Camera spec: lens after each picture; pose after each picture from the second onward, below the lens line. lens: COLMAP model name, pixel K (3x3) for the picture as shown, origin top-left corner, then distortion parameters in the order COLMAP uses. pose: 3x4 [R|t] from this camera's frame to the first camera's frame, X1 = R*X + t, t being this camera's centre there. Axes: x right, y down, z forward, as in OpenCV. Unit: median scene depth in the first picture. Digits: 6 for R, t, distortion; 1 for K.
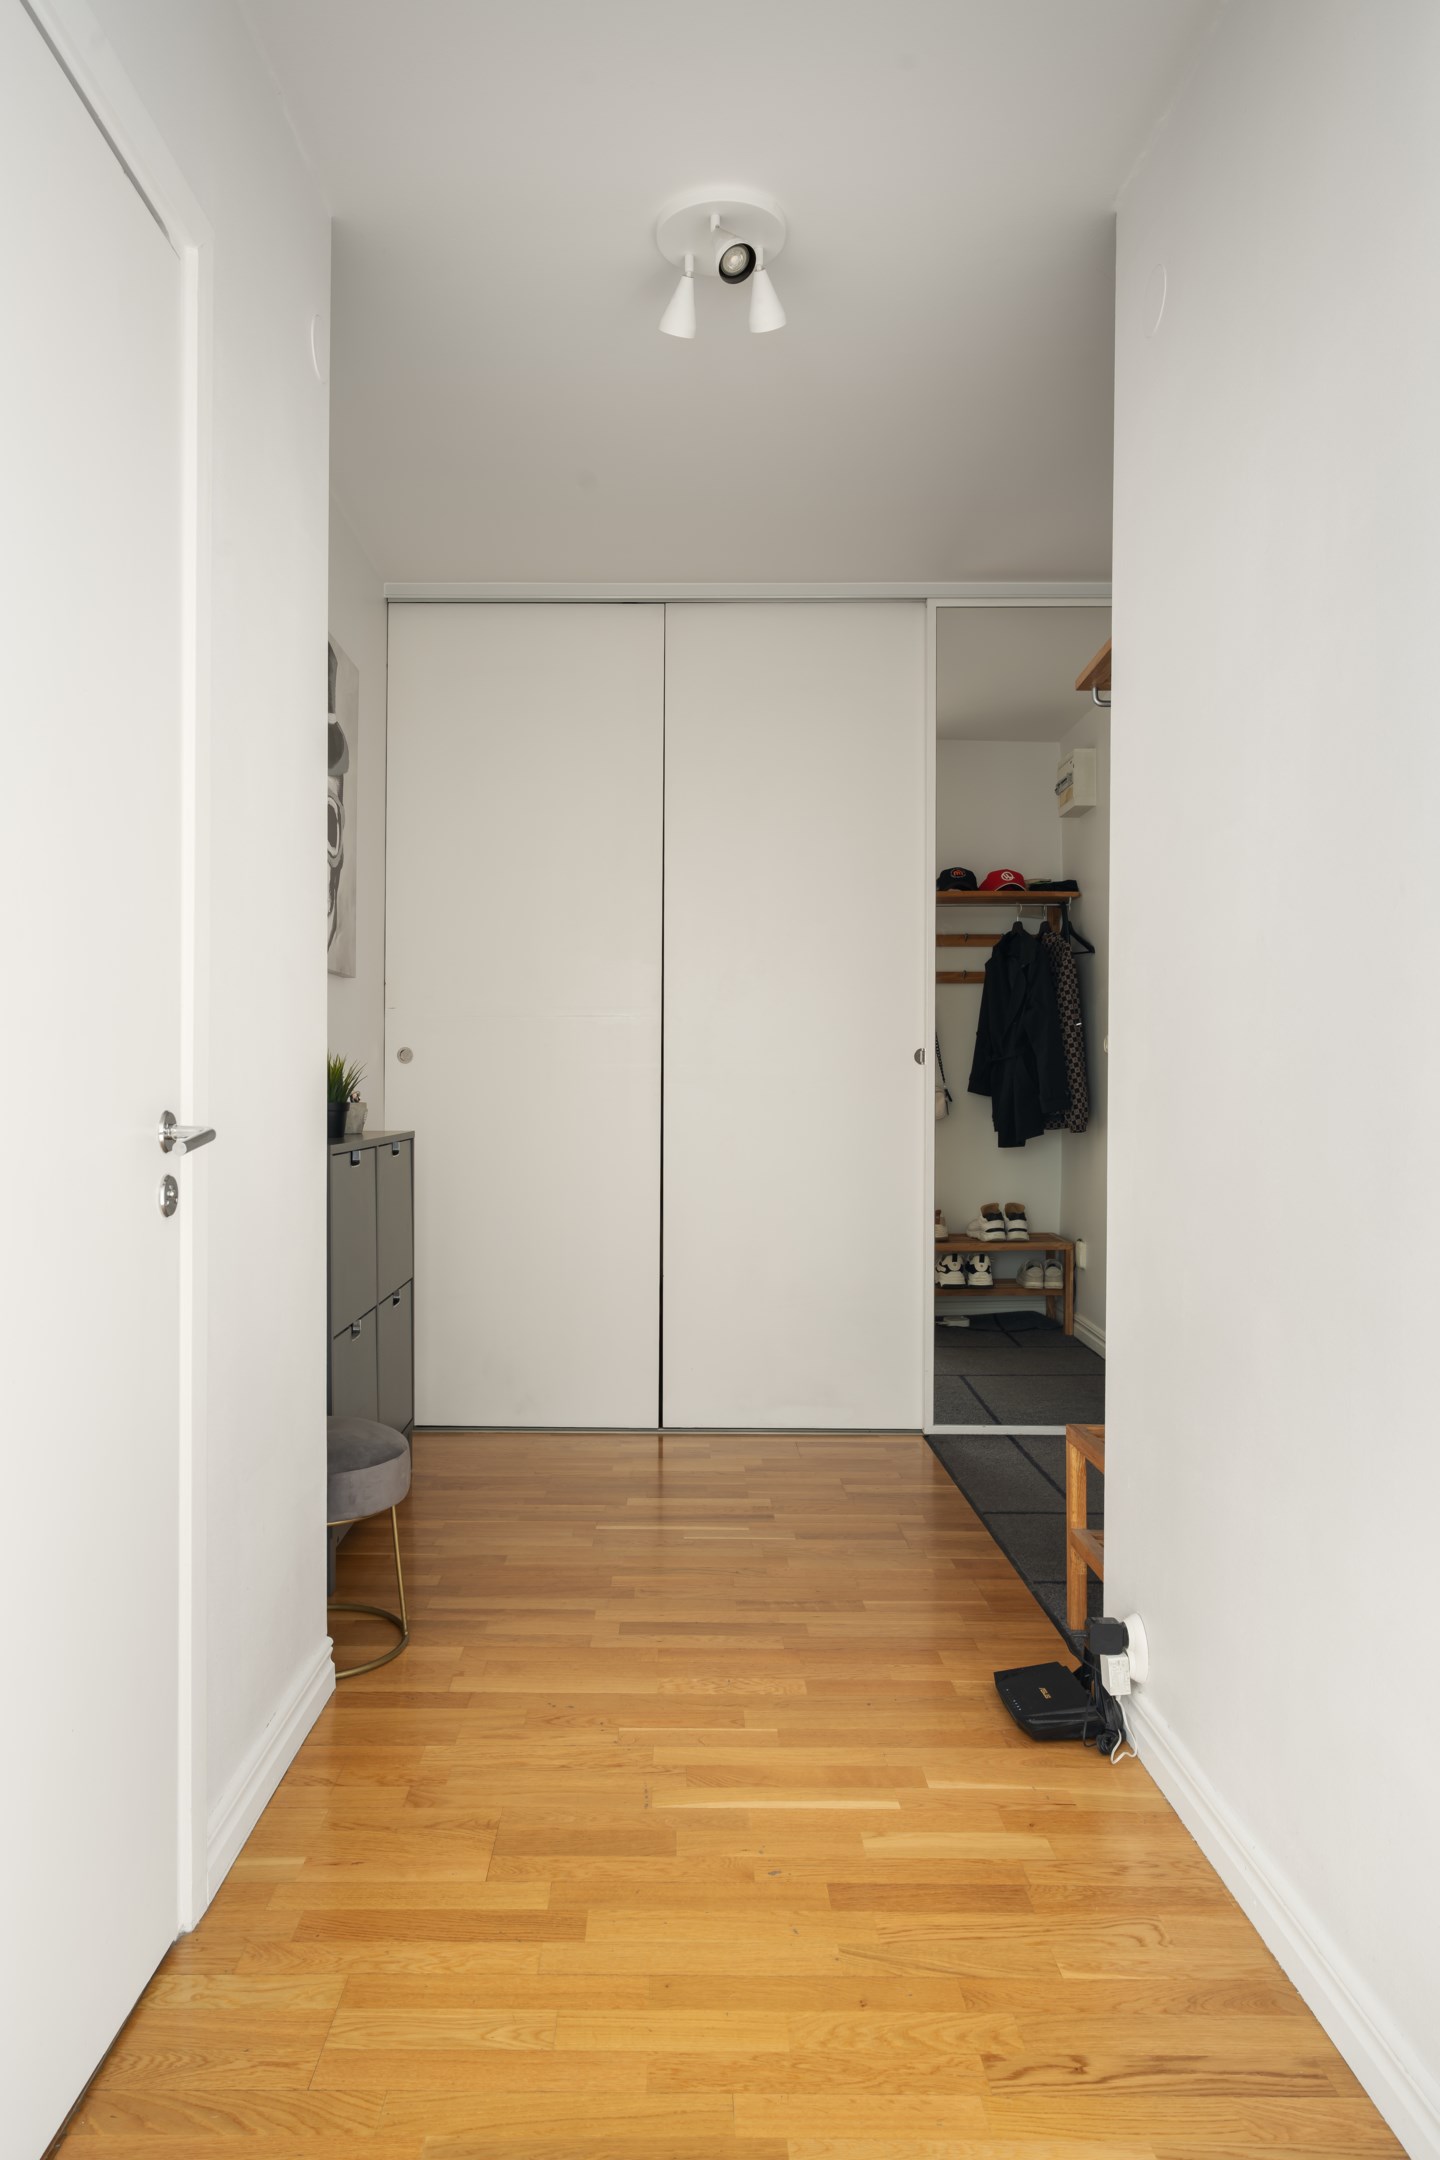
lens RADIAL K [[1404.2, 0, 714.5], [0, 1404.2, 1077.9], [0, 0, 1]] dist [-0.004320, 0.002158]
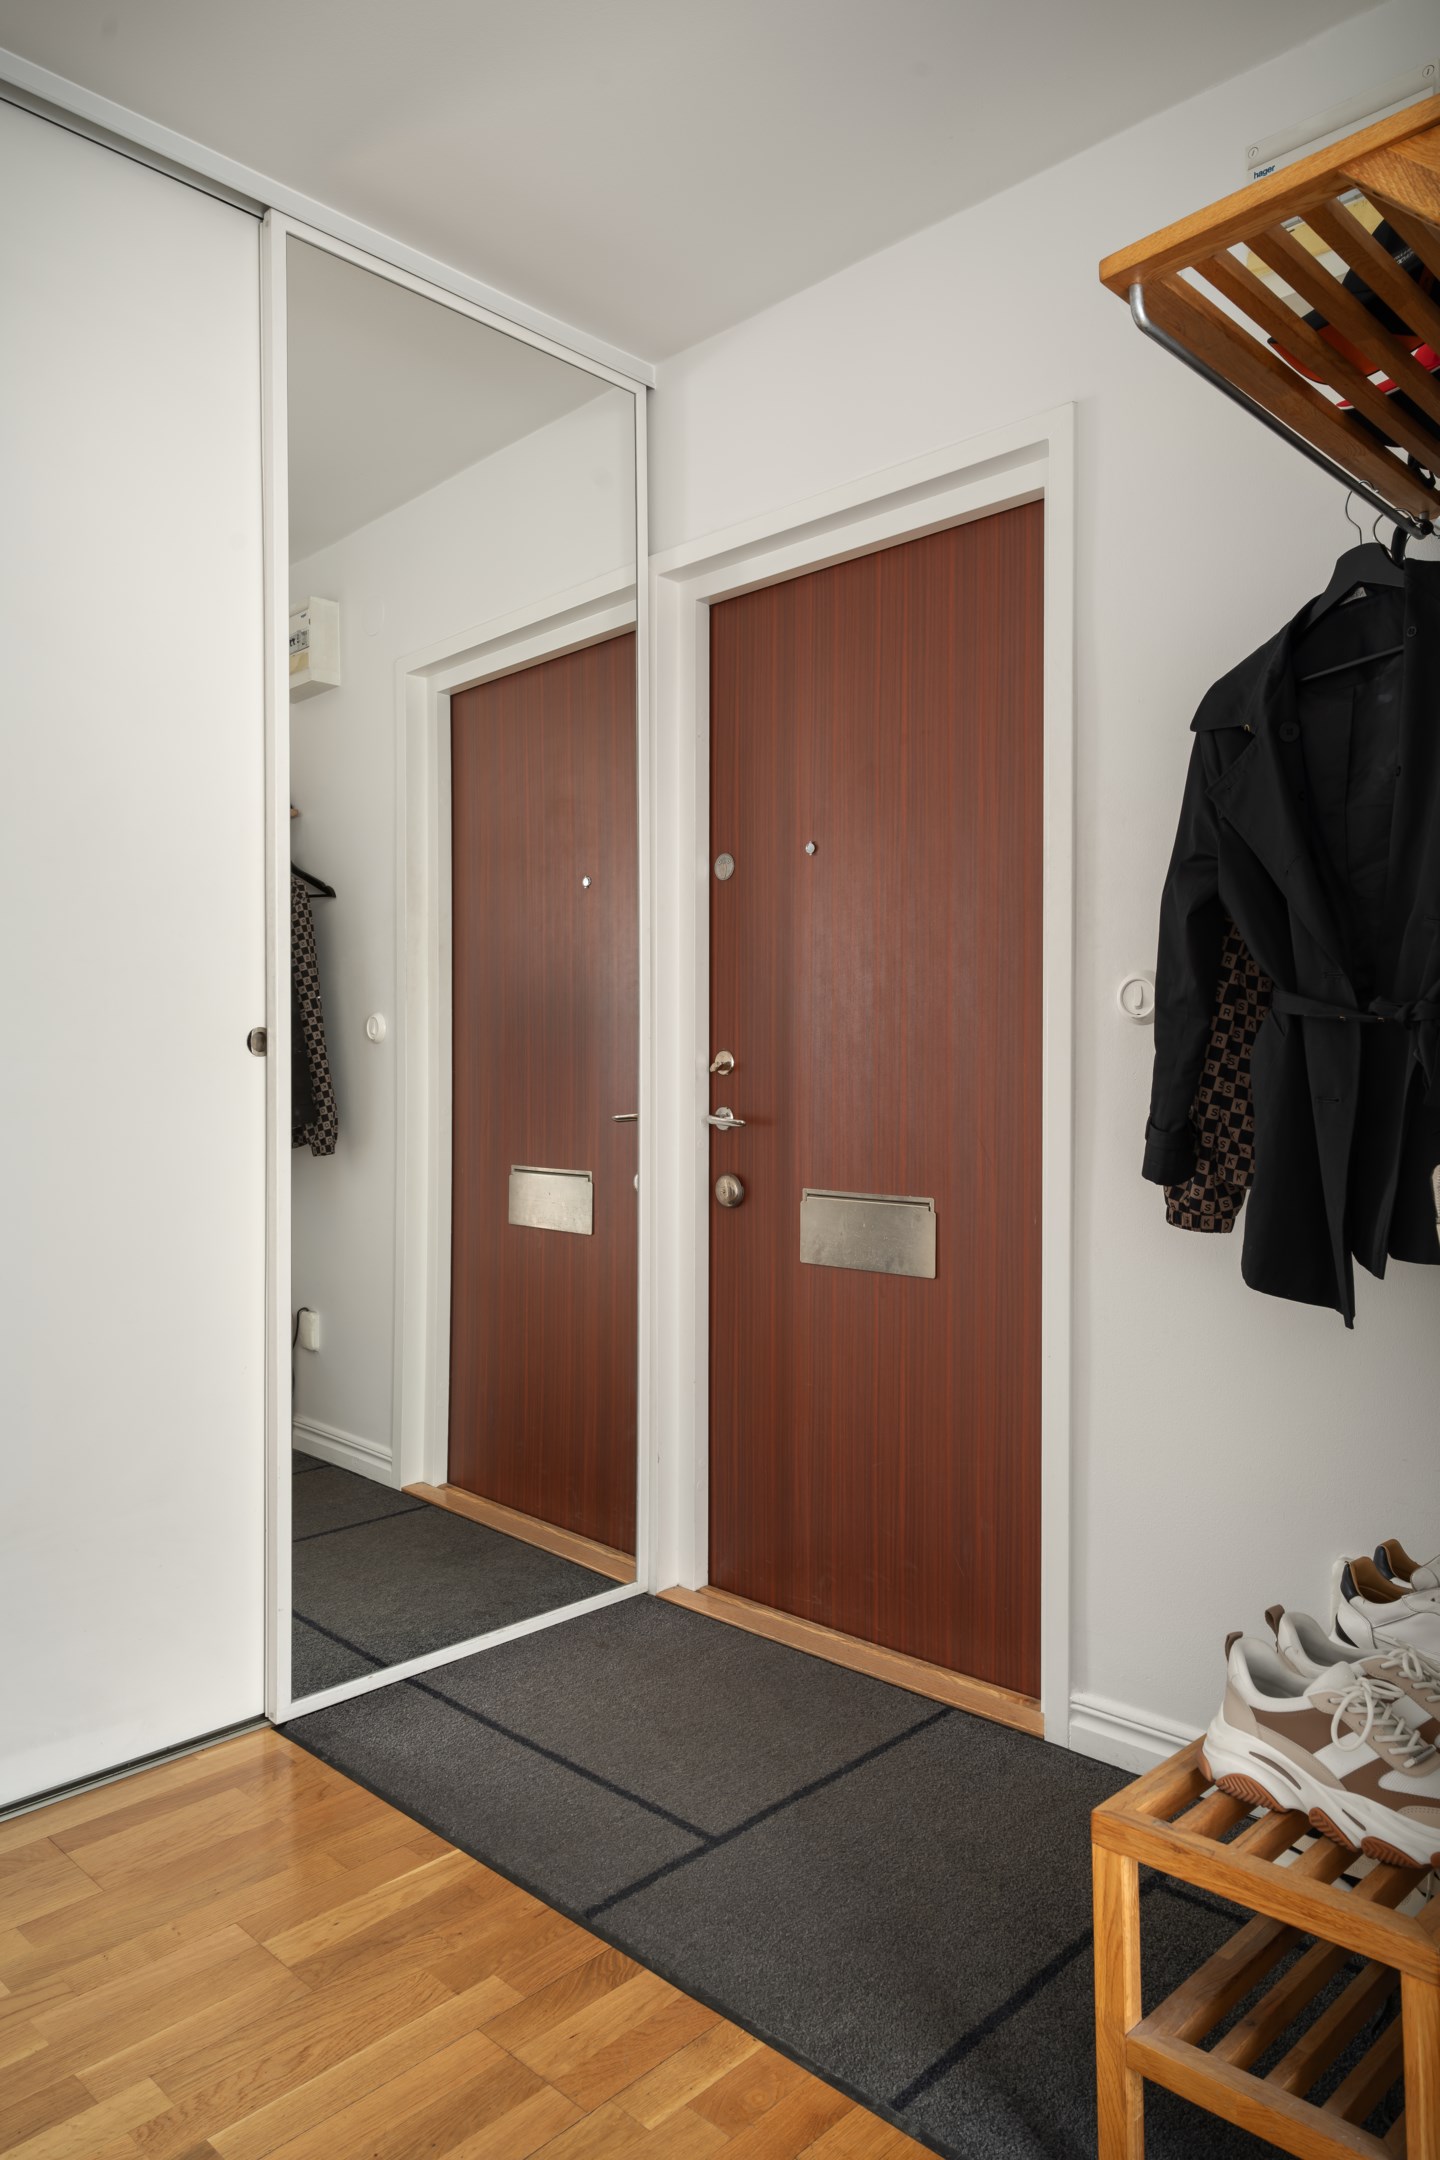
lens RADIAL K [[1404.2, 0, 723.1], [0, 1404.2, 1089.5], [0, 0, 1]] dist [-0.004320, 0.002158]
pose [[0.714056, -0.016626, 0.699891, -0.108136], [0.006585, 0.999833, 0.017033, -0.004981], [-0.700058, -0.007554, 0.714046, 0.483646]]
